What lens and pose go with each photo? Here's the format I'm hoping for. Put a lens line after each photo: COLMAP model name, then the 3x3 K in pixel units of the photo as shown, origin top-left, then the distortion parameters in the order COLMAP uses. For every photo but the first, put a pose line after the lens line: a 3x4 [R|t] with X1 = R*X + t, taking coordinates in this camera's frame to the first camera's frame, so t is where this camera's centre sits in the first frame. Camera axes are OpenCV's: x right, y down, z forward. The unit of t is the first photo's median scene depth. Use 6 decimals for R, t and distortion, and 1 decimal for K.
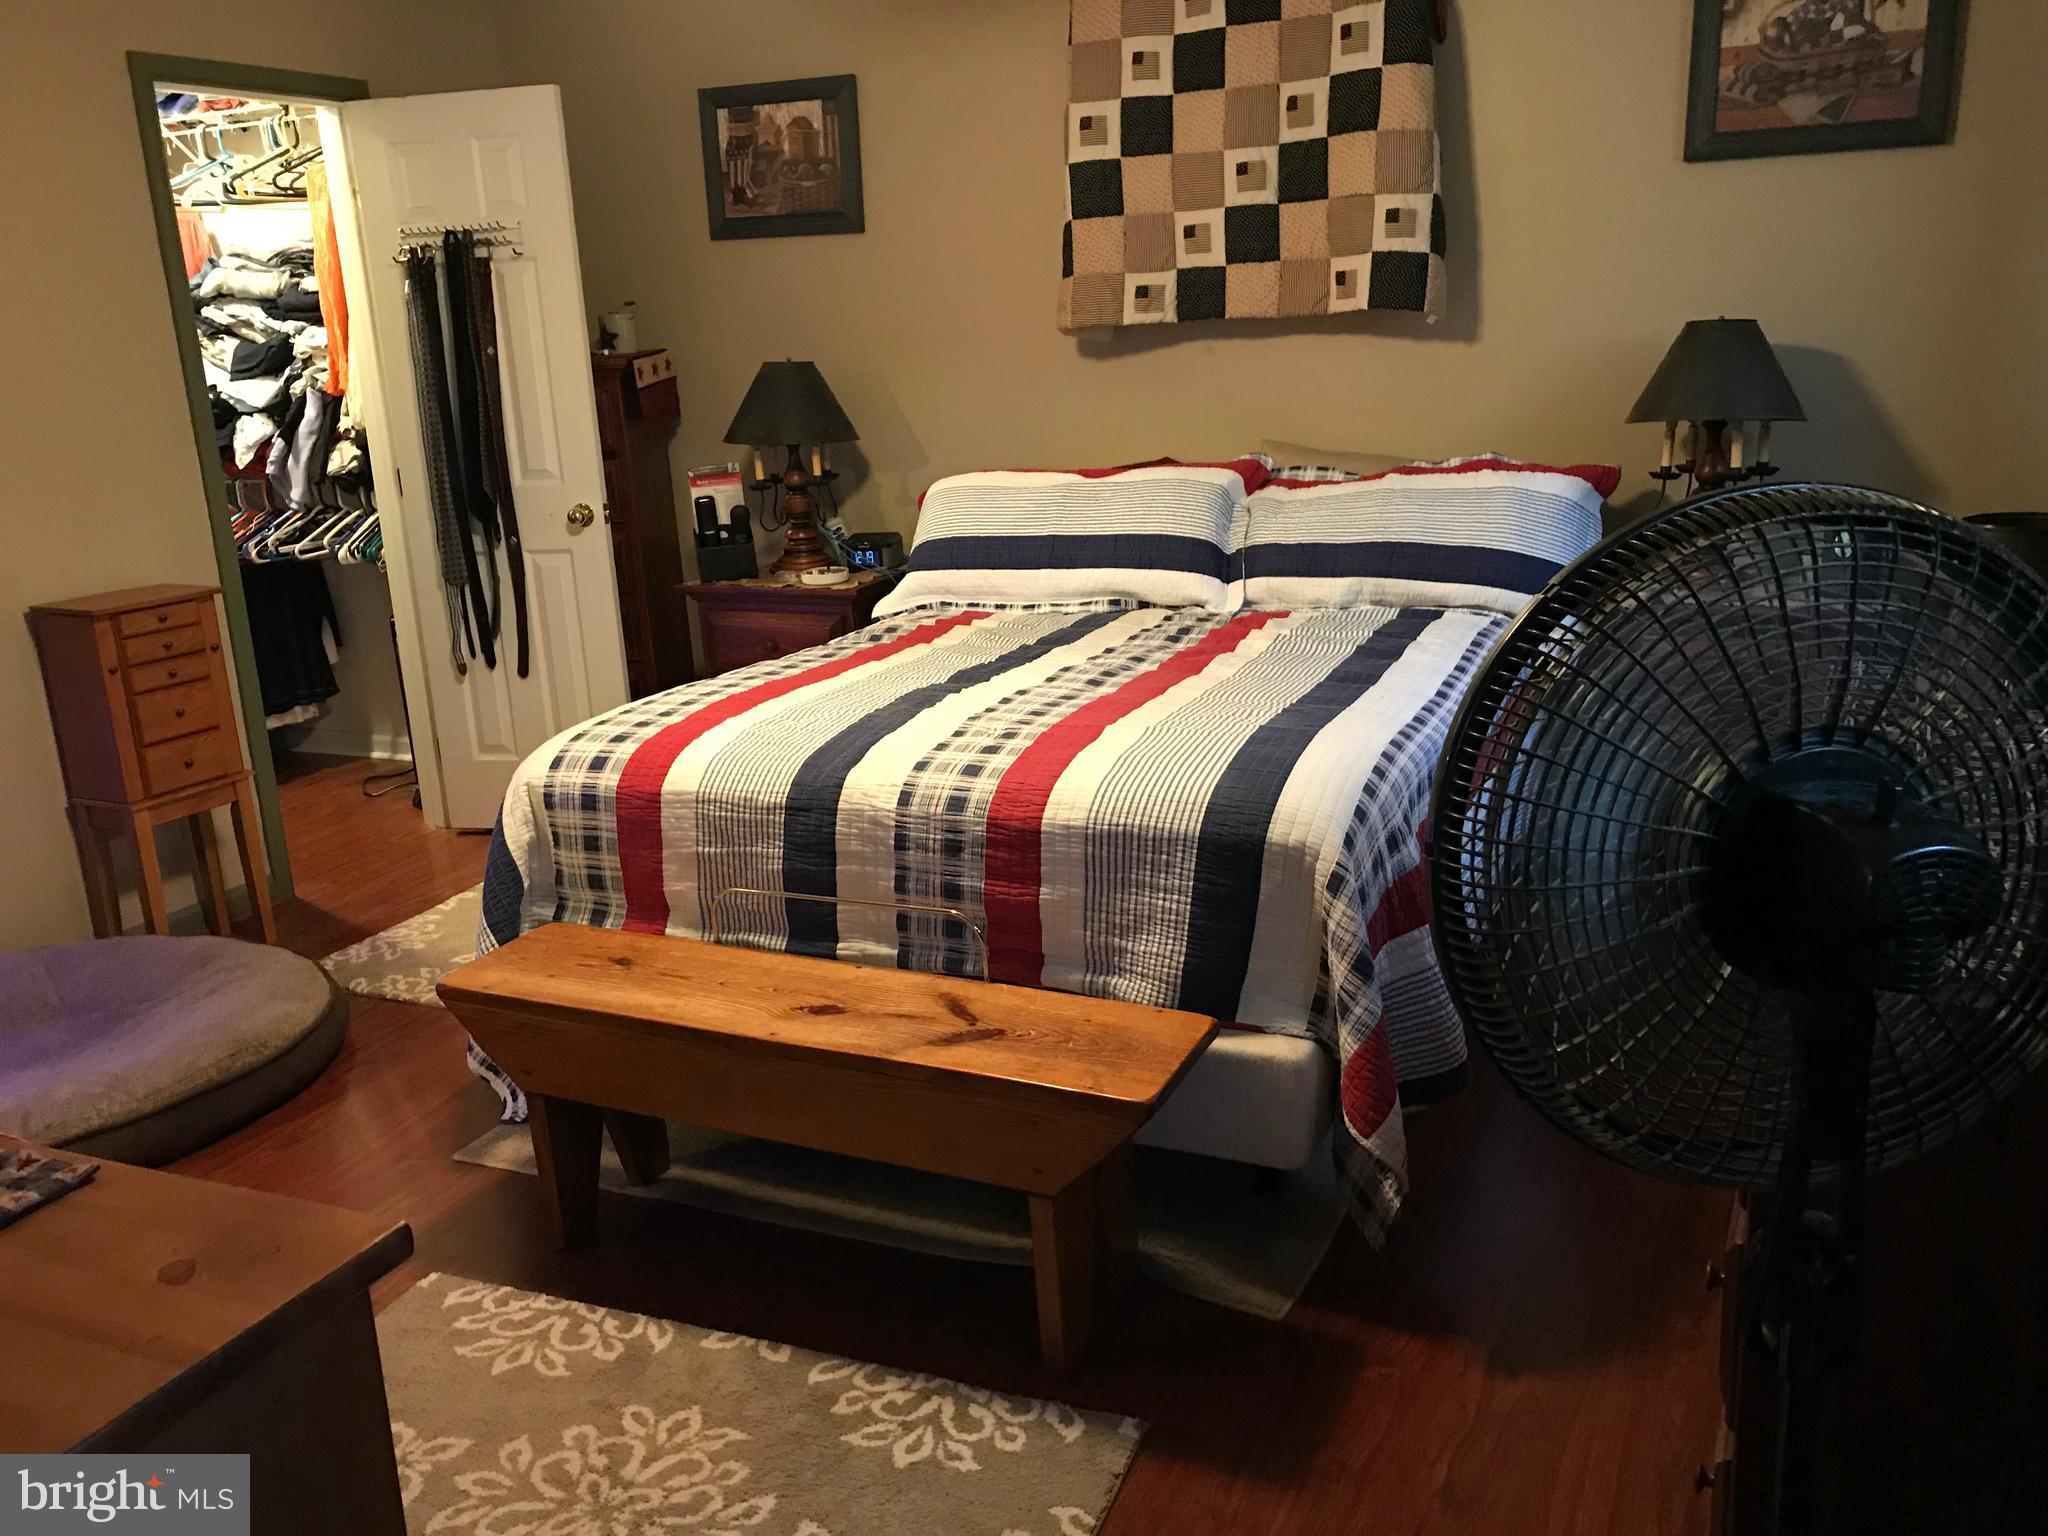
lens RADIAL K [[1678.1, 0, 1009.7], [0, 1678.1, 775.1], [0, 0, 1]] dist [0.001313, 0.002128]
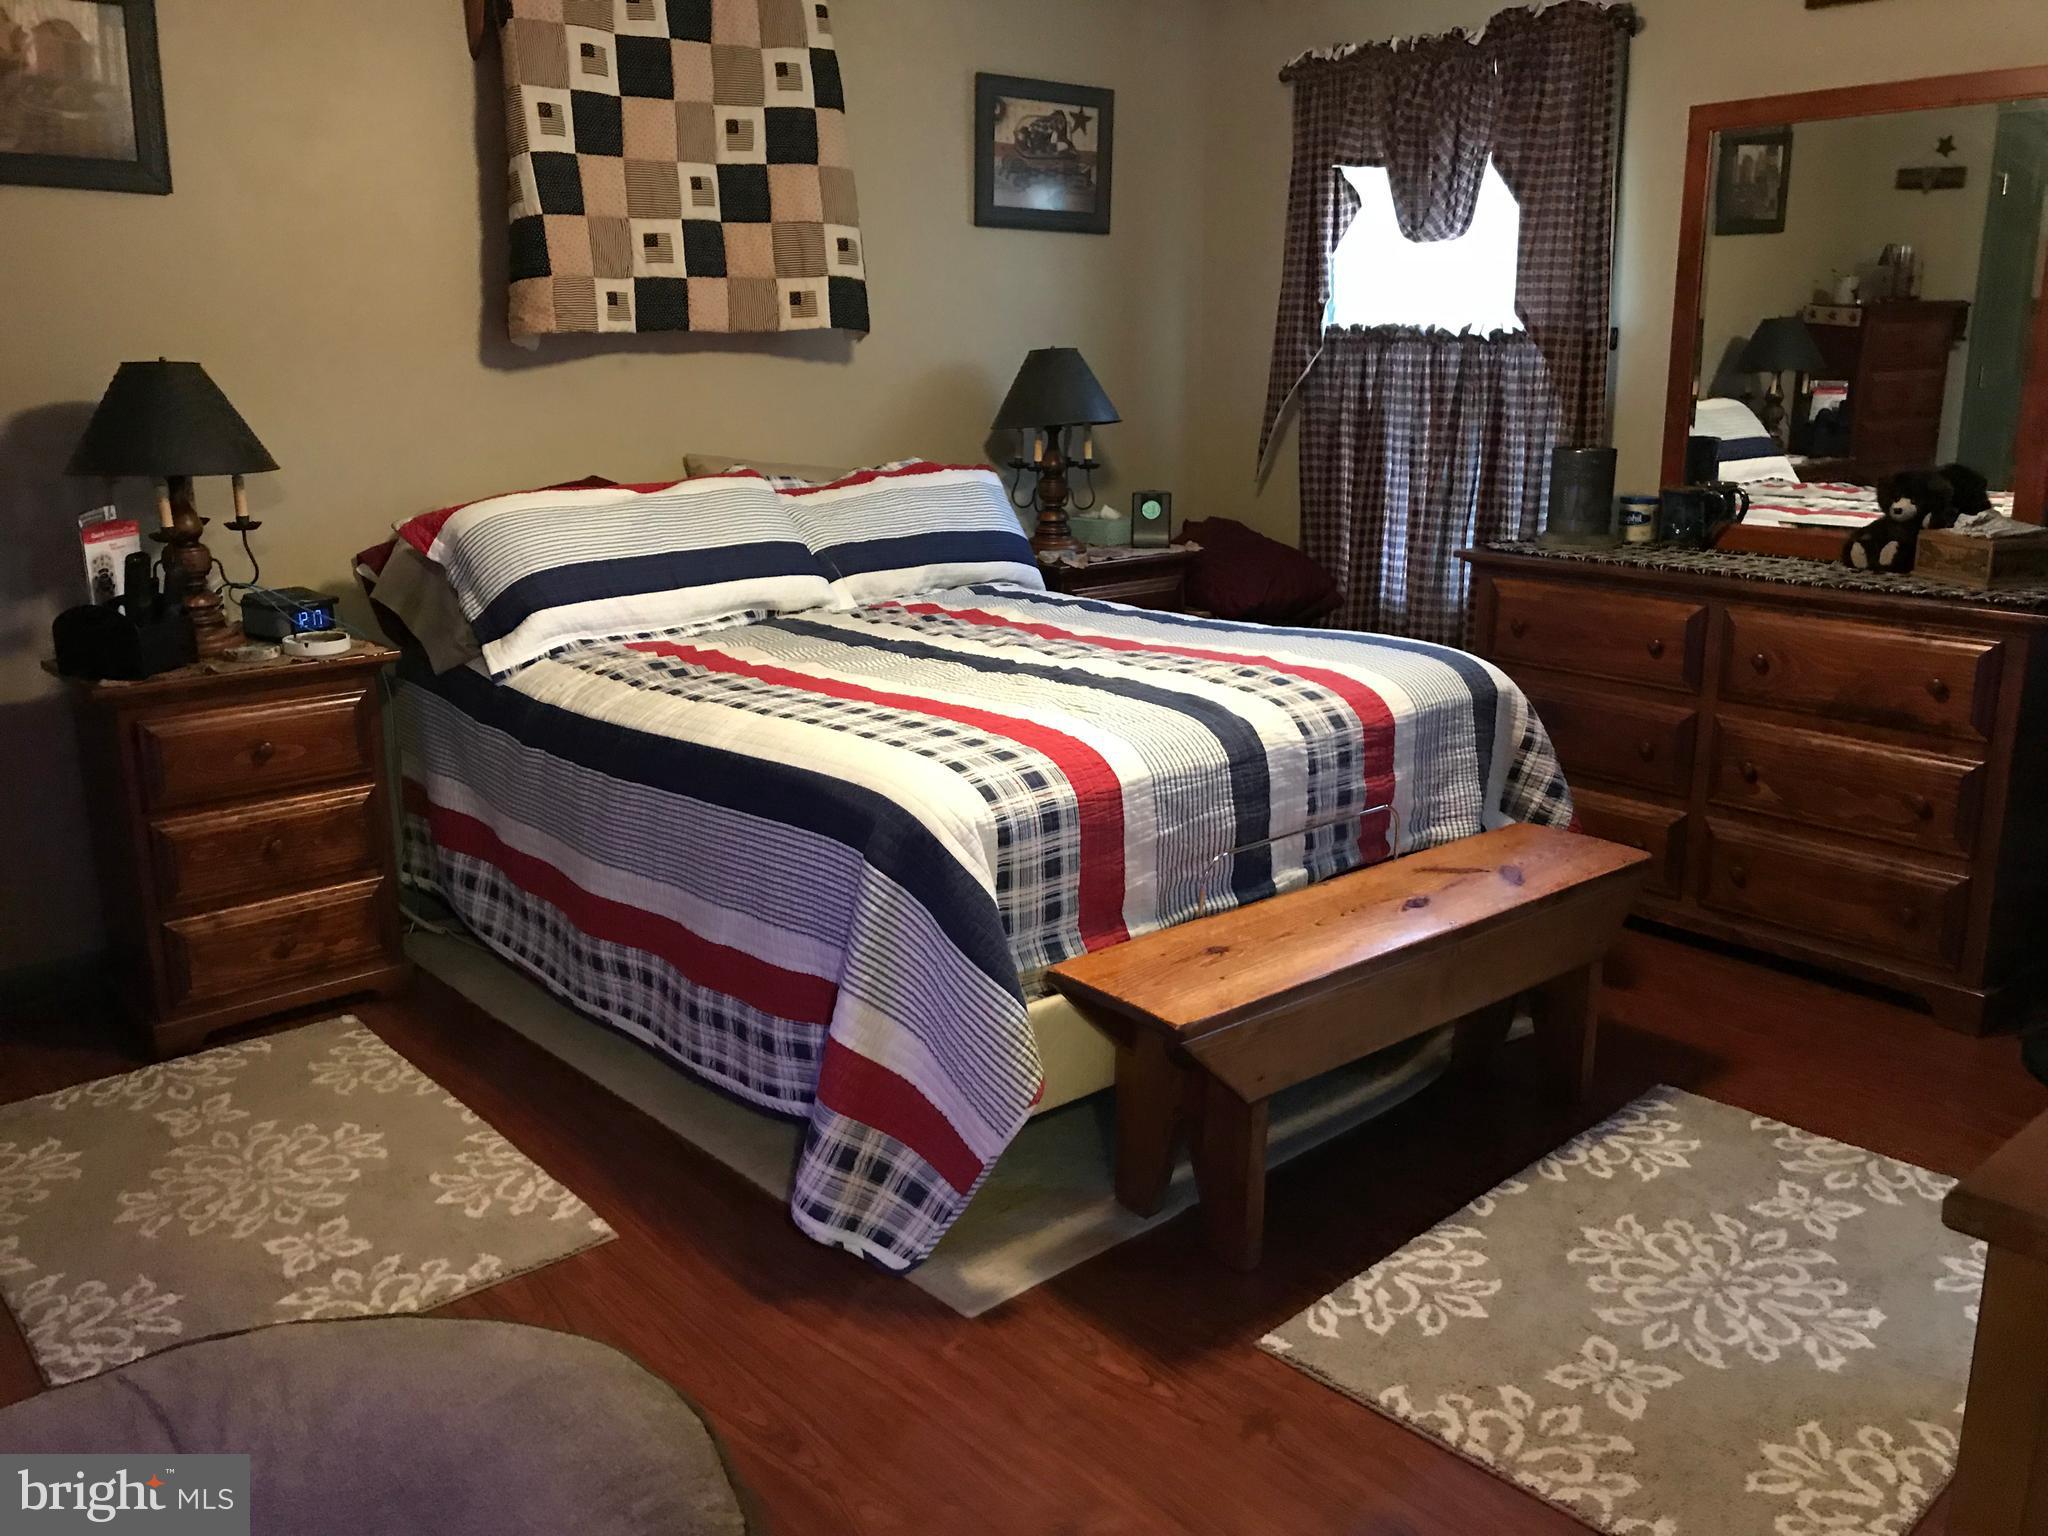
lens RADIAL K [[1678.1, 0, 1009.7], [0, 1678.1, 775.1], [0, 0, 1]] dist [0.001313, 0.002128]
pose [[0.418184, -0.182394, 0.889862, -0.782893], [0.226268, 0.969671, 0.092420, -0.070849], [-0.879730, 0.162698, 0.446770, 0.465203]]
